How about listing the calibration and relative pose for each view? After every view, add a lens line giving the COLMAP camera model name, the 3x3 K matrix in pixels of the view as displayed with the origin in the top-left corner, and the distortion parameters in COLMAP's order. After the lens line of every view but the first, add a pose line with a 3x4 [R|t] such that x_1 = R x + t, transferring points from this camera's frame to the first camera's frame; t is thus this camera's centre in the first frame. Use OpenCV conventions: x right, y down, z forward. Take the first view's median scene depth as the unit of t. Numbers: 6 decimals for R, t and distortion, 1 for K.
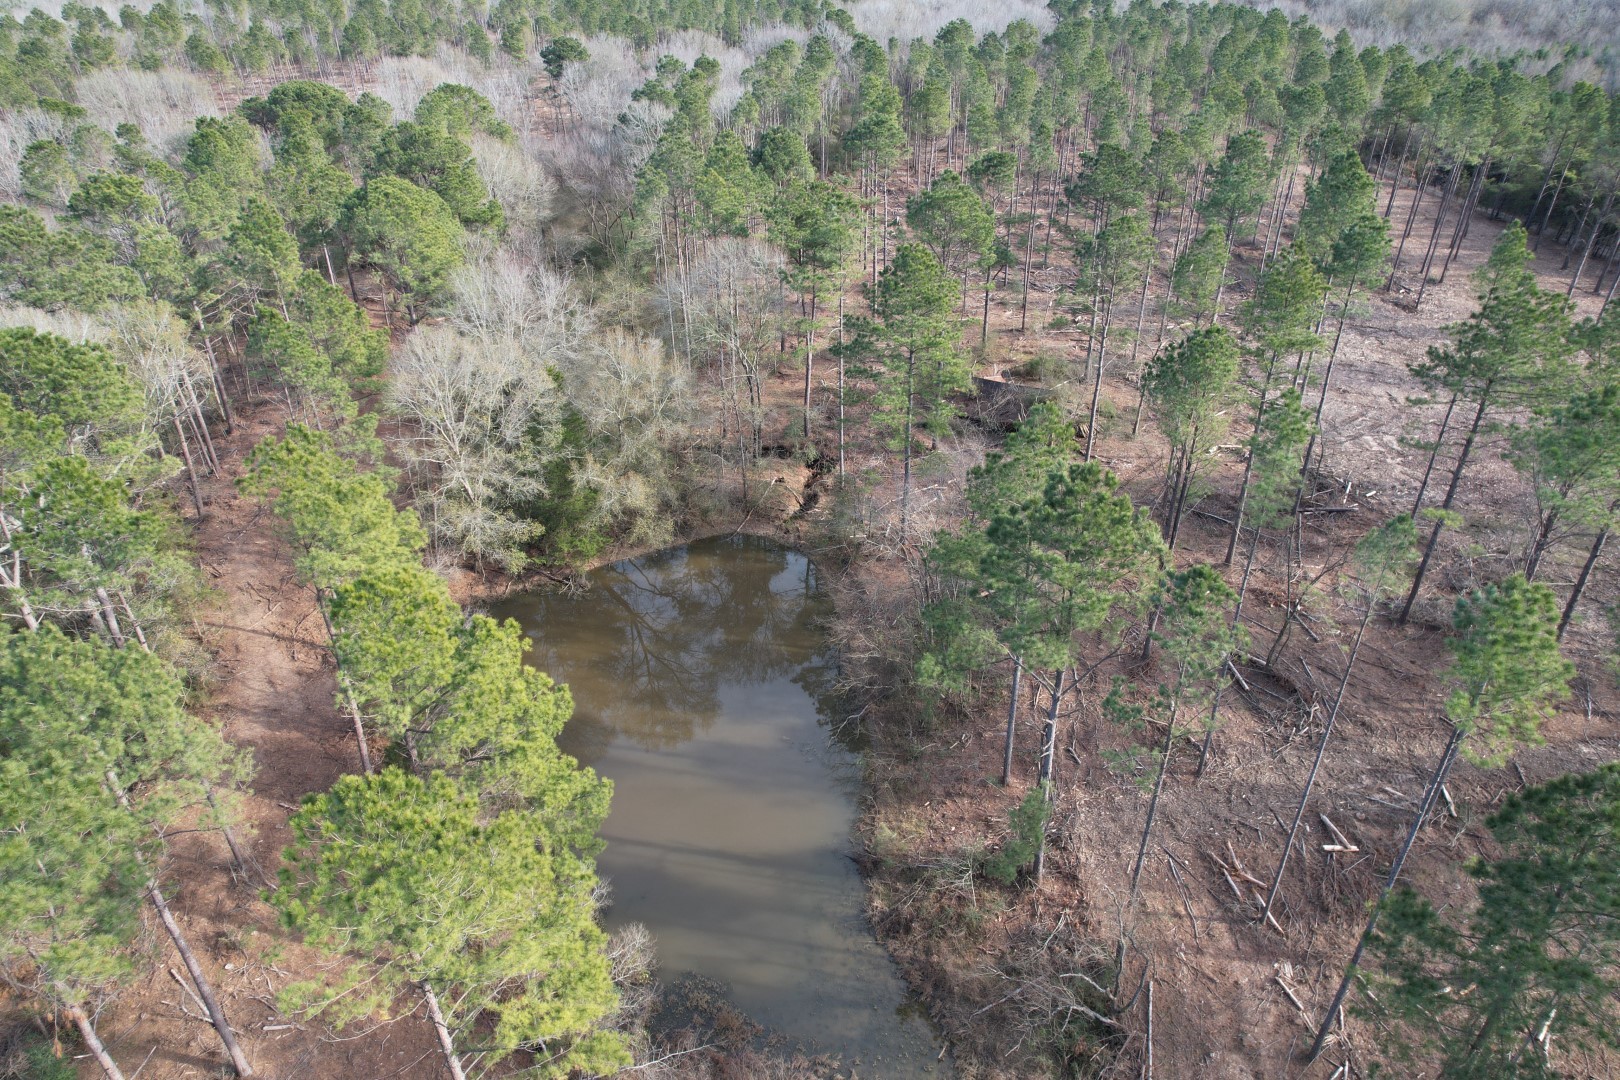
lens RADIAL K [[1024.2, 0, 809.4], [0, 1024.2, 551.3], [0, 0, 1]] dist [-0.071439, 0.054084]
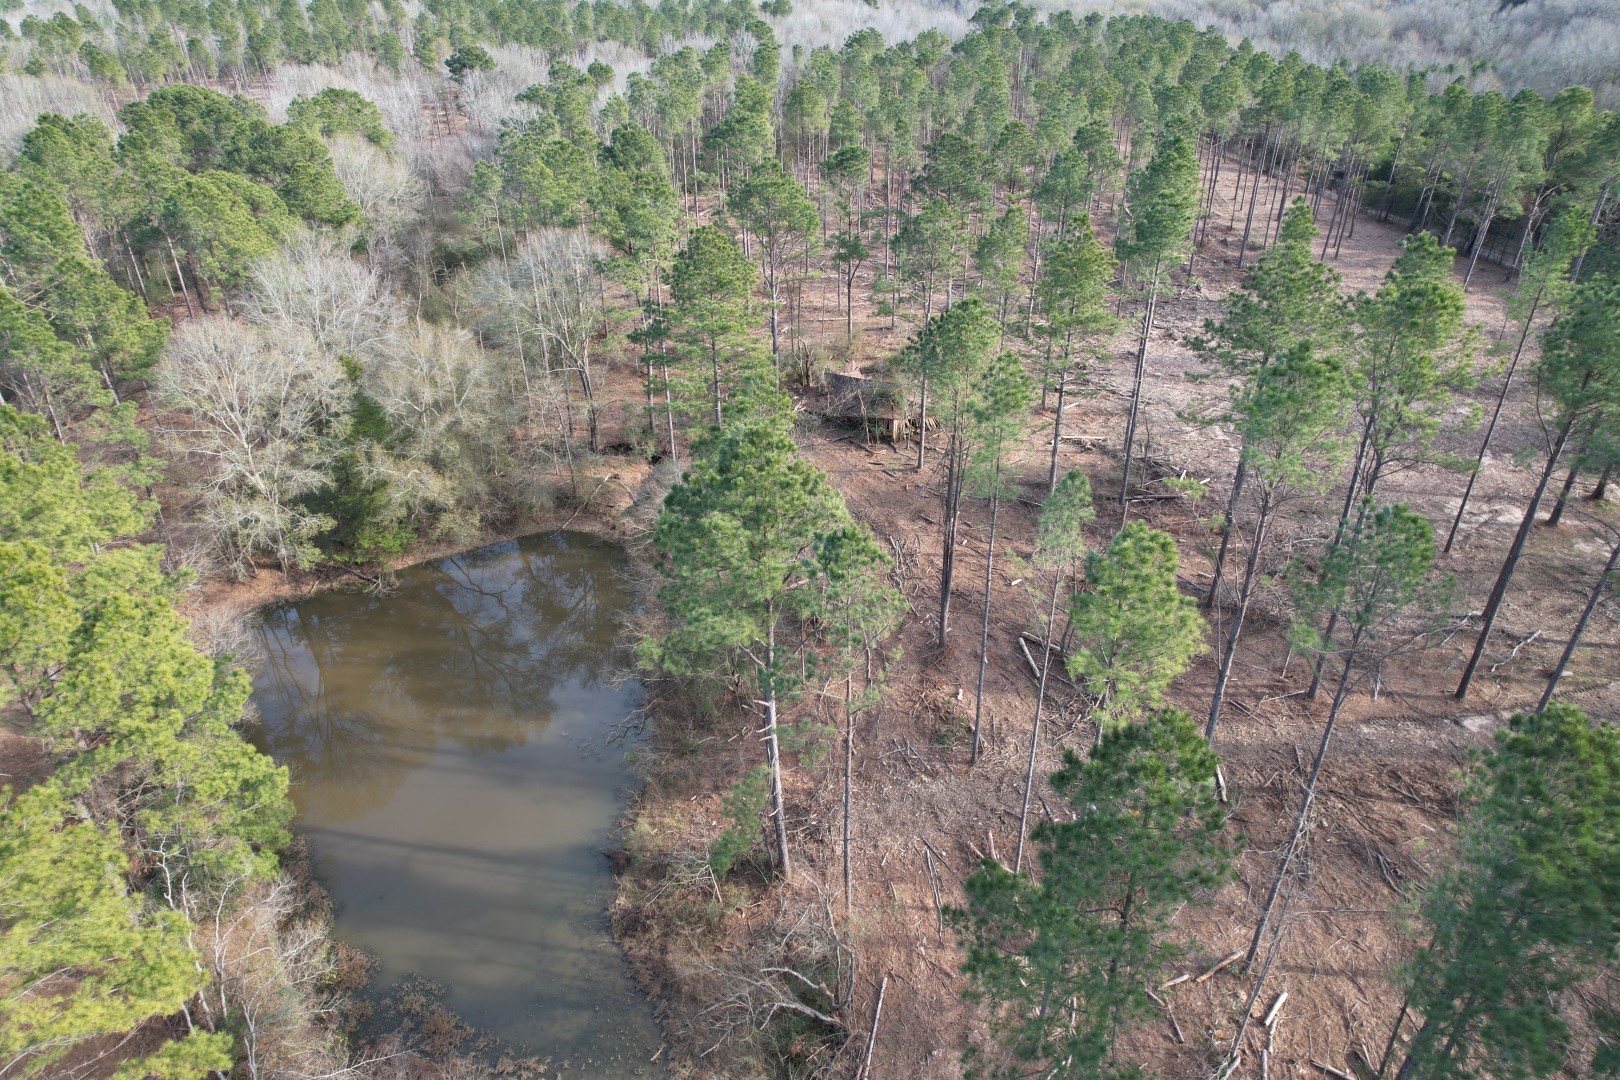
lens RADIAL K [[1024.2, 0, 801.2], [0, 1024.2, 551.6], [0, 0, 1]] dist [-0.071439, 0.054084]
pose [[0.999549, -0.012007, 0.027521, 0.161457], [0.012463, 0.999787, -0.016445, 0.027035], [-0.027318, 0.016780, 0.999486, 0.026818]]
